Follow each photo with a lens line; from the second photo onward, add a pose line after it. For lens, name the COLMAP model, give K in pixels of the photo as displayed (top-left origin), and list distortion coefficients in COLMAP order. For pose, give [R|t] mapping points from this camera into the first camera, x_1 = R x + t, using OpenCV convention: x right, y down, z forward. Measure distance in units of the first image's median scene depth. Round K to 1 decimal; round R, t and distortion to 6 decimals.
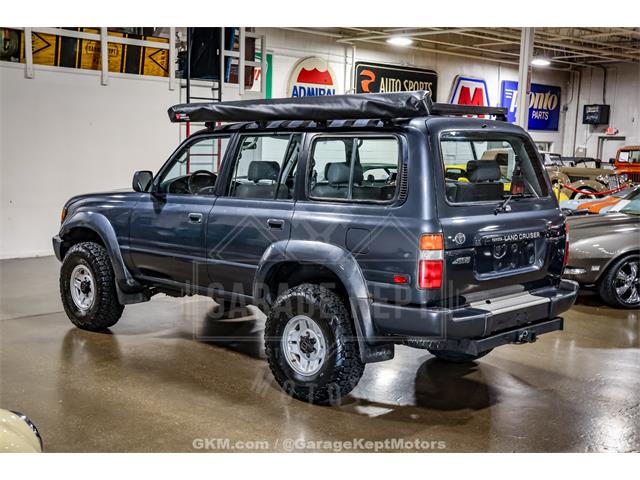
lens RADIAL K [[916.3, 0, 320.0], [0, 916.3, 240.0], [0, 0, 1]] dist [0.088675, 0.152191]
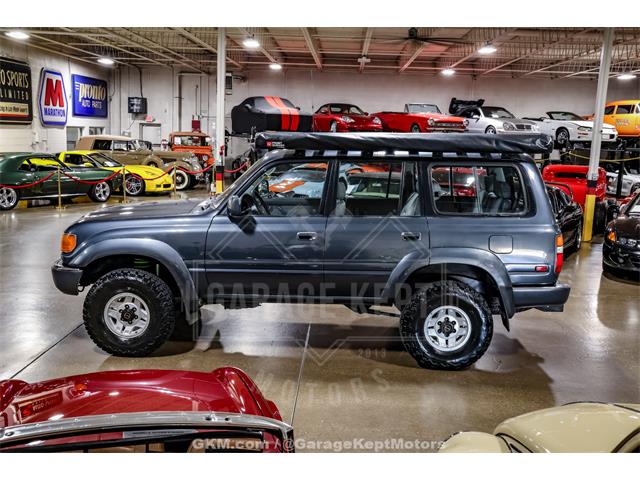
lens RADIAL K [[754.2, 0, 272.3], [0, 754.2, 239.4], [0, 0, 1]] dist [0.092555, 0.002139]
pose [[0.709101, -0.112043, 0.696148, -0.501592], [0.063542, 0.993431, 0.095166, -0.068531], [-0.702238, -0.023248, 0.711562, 0.230964]]
